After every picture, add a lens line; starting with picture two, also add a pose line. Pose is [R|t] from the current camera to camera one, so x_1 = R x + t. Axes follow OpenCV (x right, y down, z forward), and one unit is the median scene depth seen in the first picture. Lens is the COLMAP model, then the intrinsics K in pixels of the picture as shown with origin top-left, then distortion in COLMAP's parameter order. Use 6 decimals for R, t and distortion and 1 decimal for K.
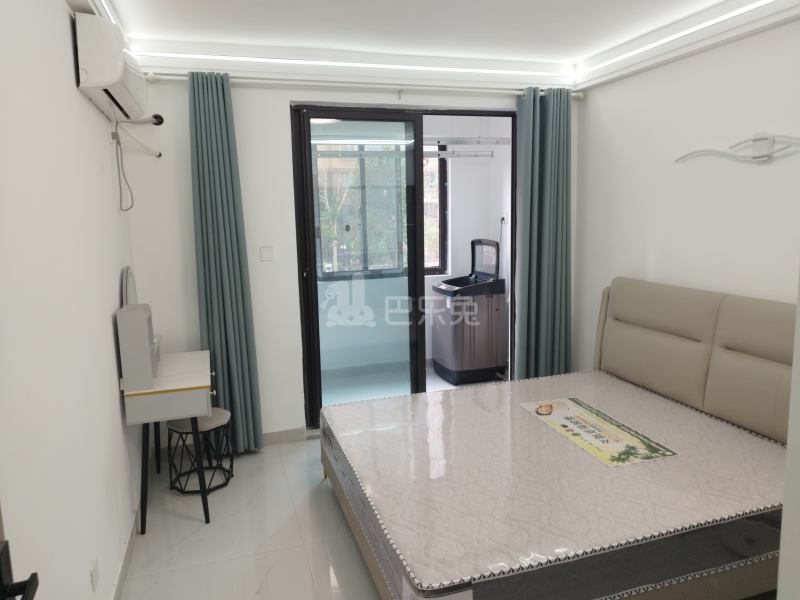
lens RADIAL K [[559.6, 0, 400.0], [0, 559.6, 300.0], [0, 0, 1]] dist [0.007505, 0.002070]
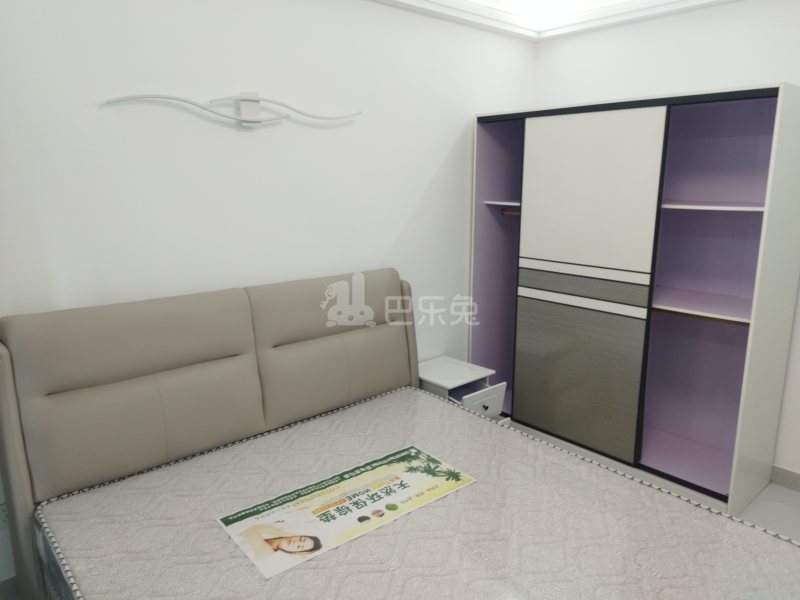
lens RADIAL K [[559.6, 0, 400.0], [0, 559.6, 300.0], [0, 0, 1]] dist [0.007505, 0.002070]
pose [[-0.388371, -0.163259, 0.906926, -0.260056], [0.160107, 0.957257, 0.240882, -0.160013], [-0.907487, 0.238757, -0.345632, 1.127420]]
